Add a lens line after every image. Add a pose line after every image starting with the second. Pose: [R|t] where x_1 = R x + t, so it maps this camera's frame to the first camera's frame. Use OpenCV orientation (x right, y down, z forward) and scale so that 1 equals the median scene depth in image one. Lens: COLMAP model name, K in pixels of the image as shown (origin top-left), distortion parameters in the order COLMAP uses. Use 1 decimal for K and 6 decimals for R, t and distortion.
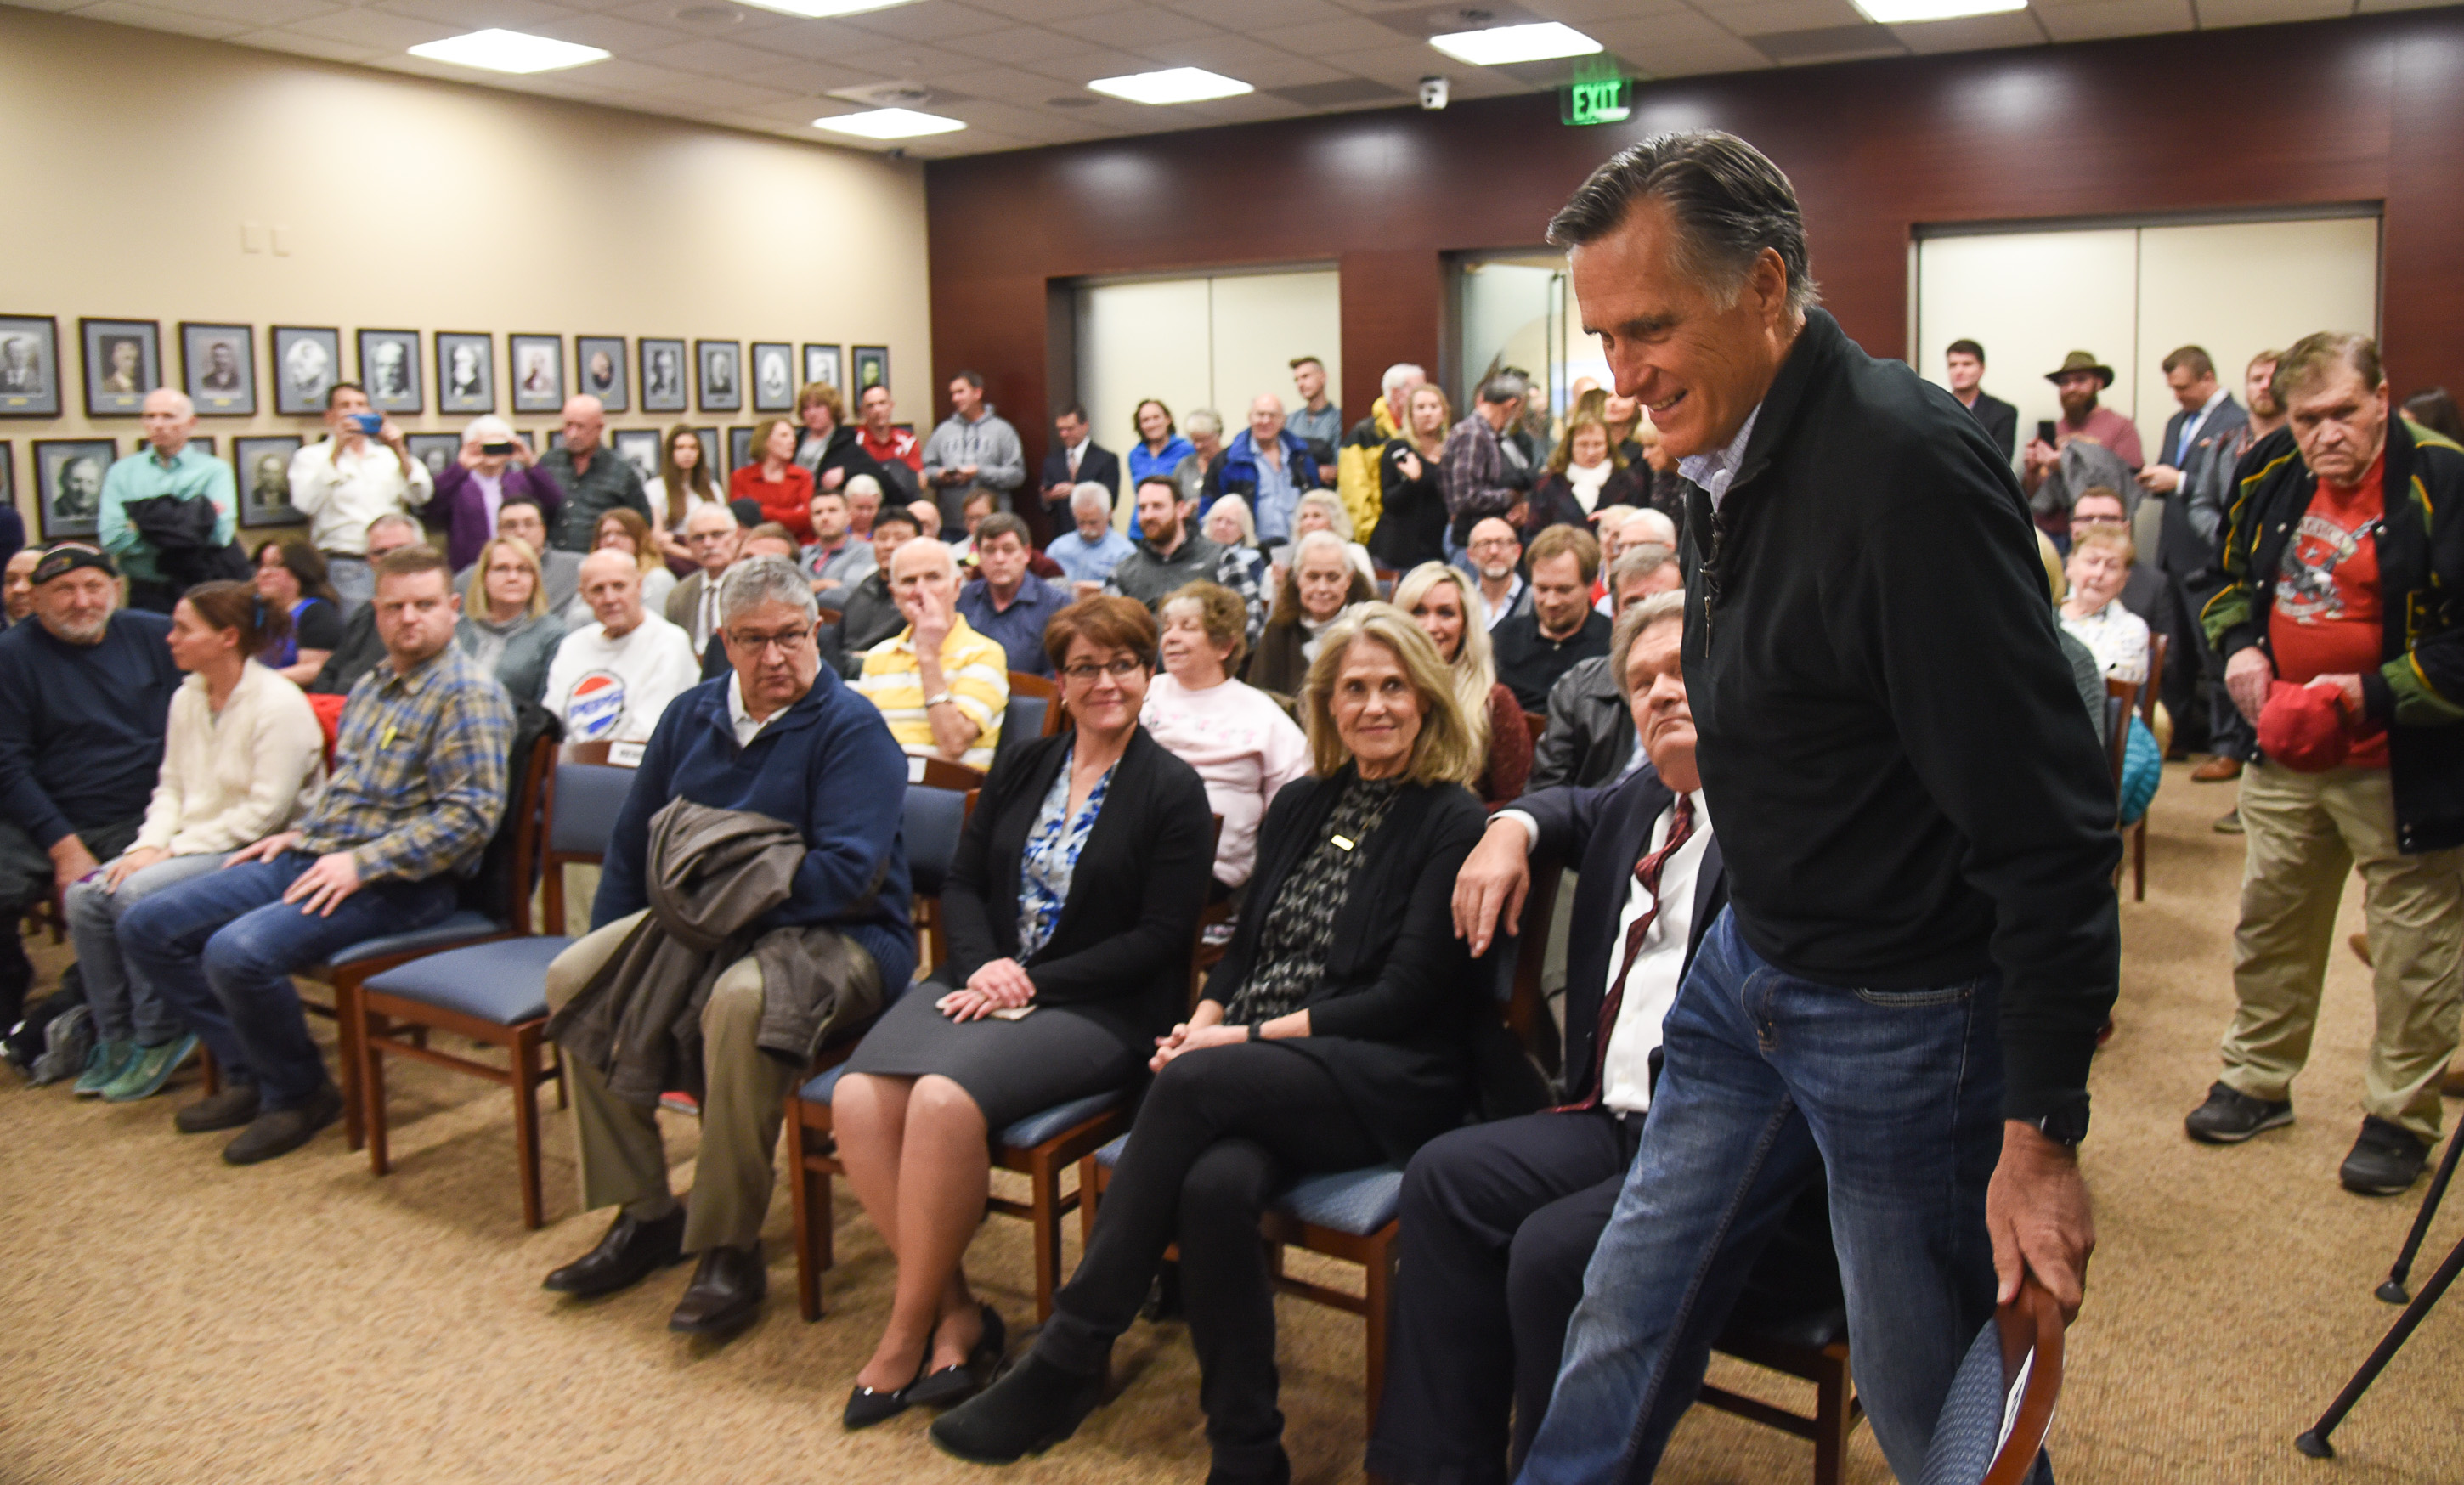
lens RADIAL K [[1789.2, 0, 1288.0], [0, 1789.2, 615.2], [0, 0, 1]] dist [-0.116190, 0.056992]
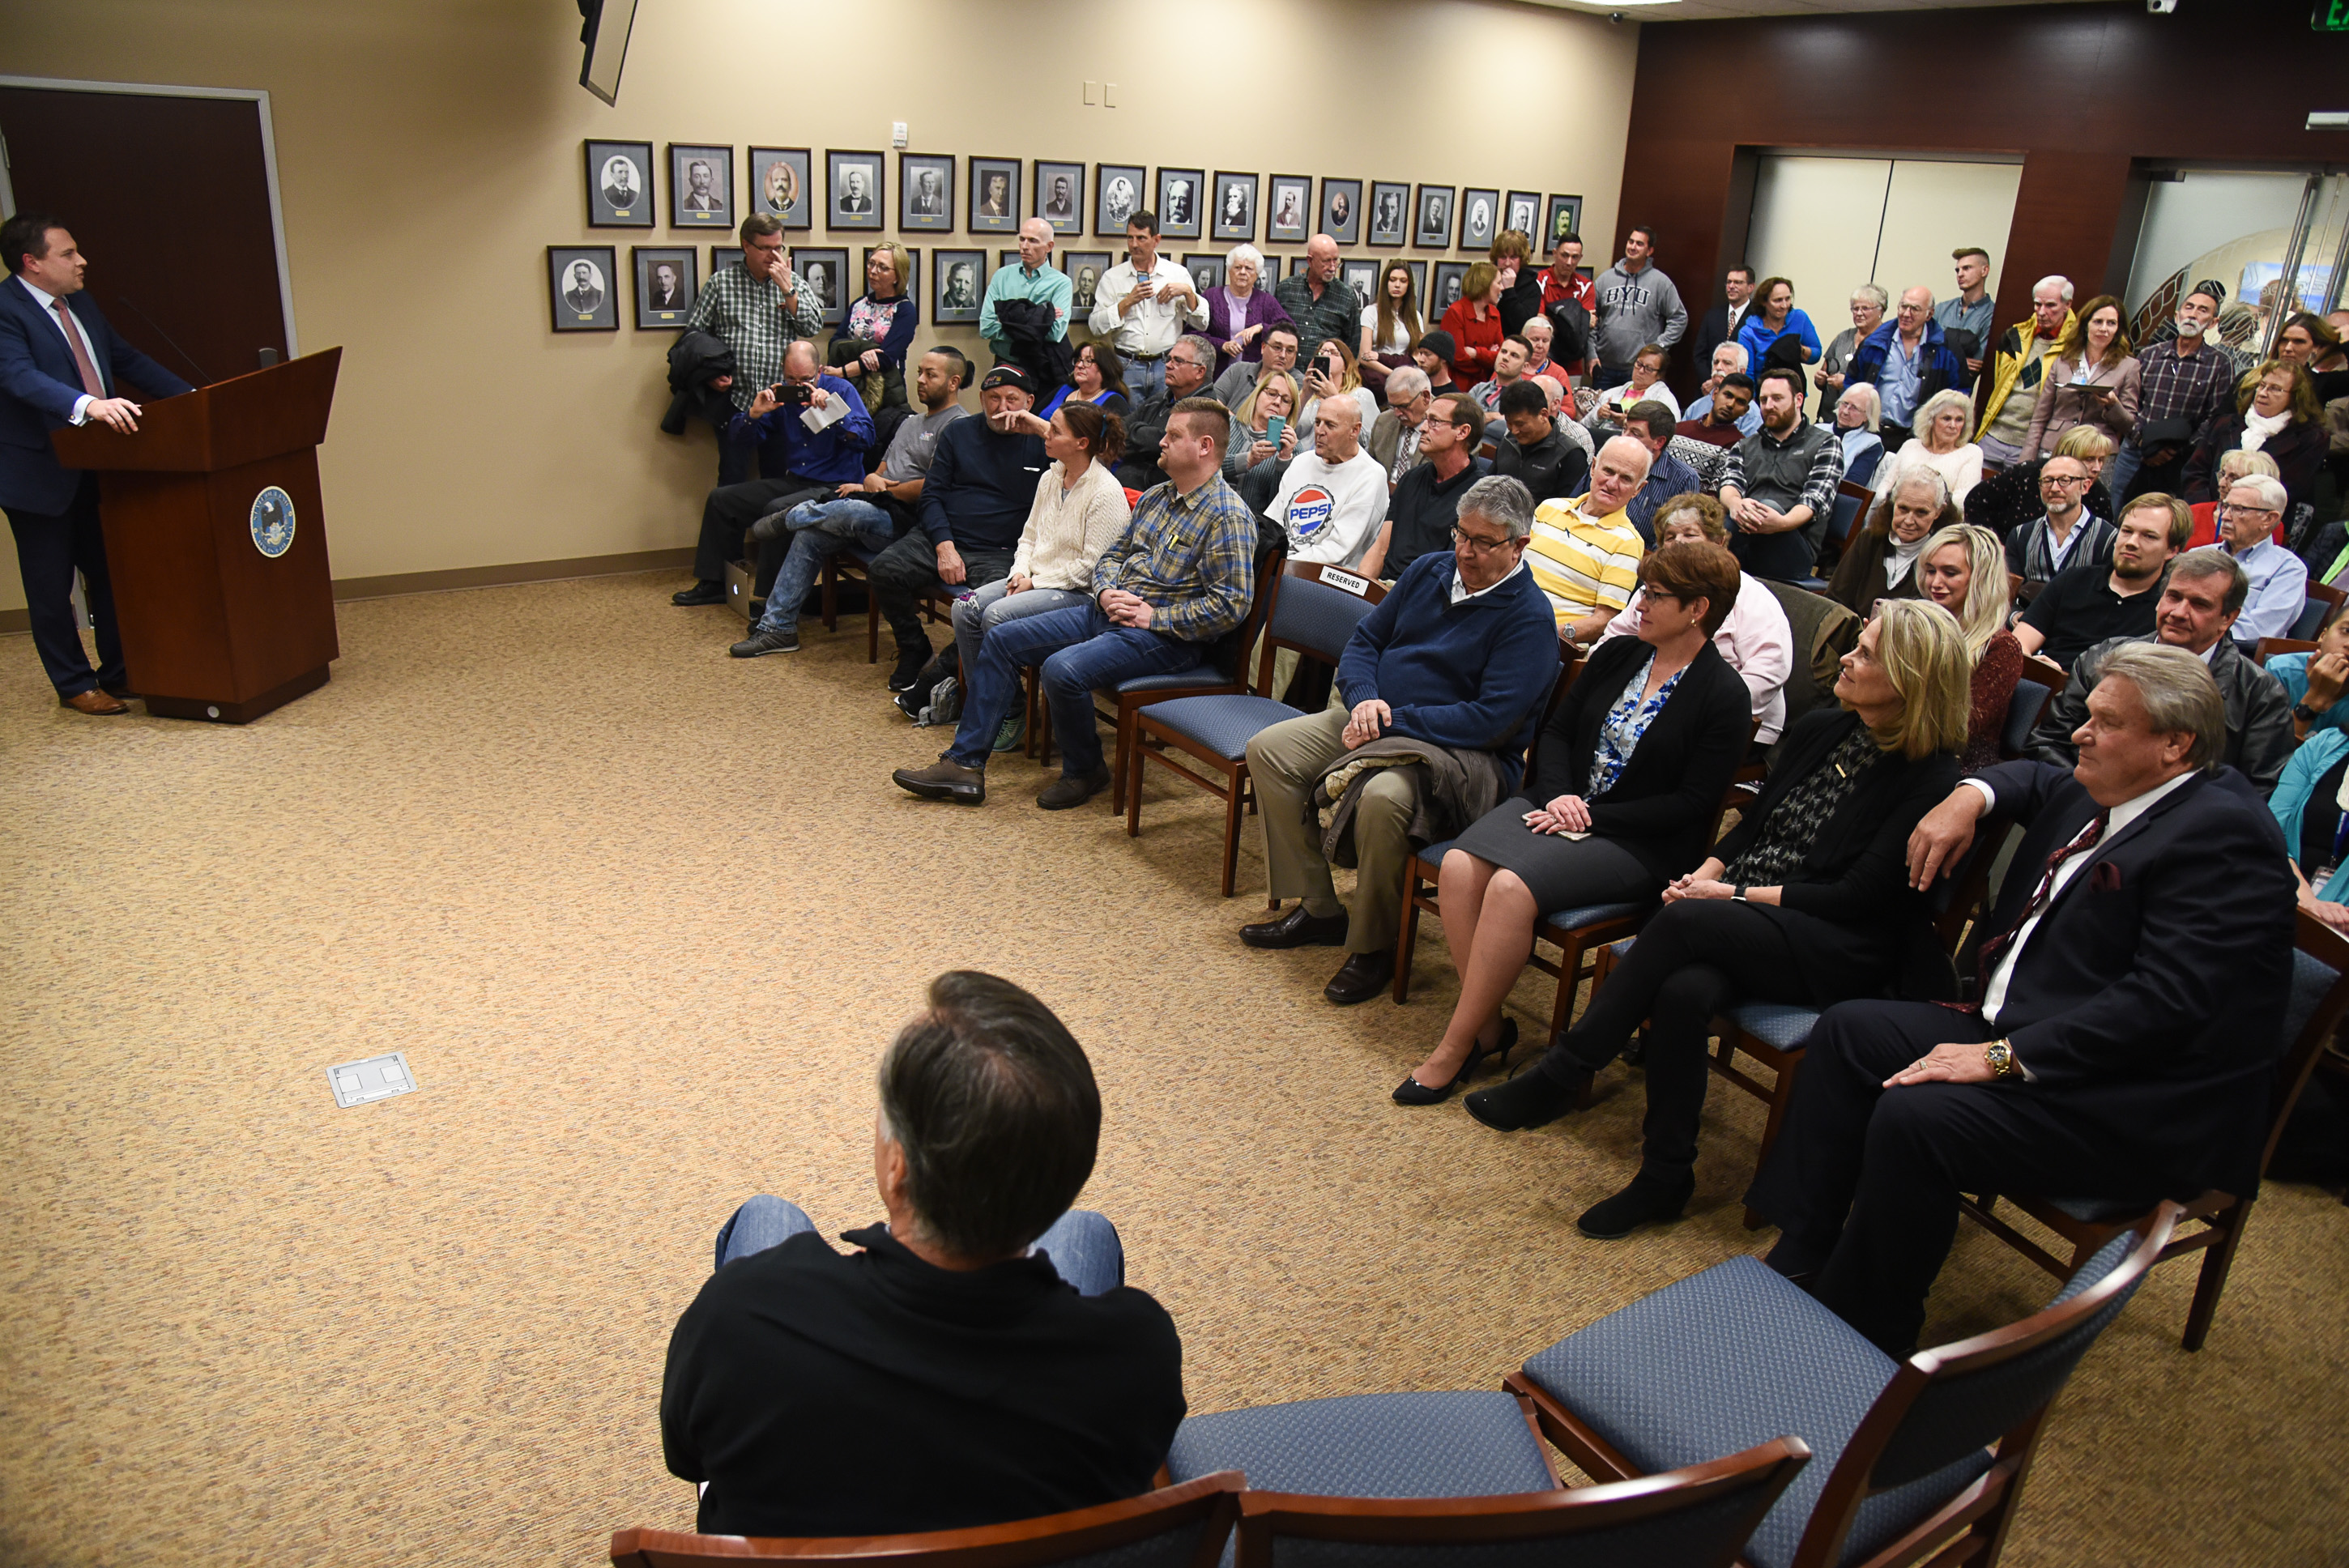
lens RADIAL K [[1590.0, 0, 1158.0], [0, 1590.0, 782.6], [0, 0, 1]] dist [-0.113331, 0.067513]
pose [[0.890937, 0.215803, -0.399574, 0.022842], [-0.110700, 0.956538, 0.269779, -0.062901], [0.440427, -0.196123, 0.876105, -0.126395]]
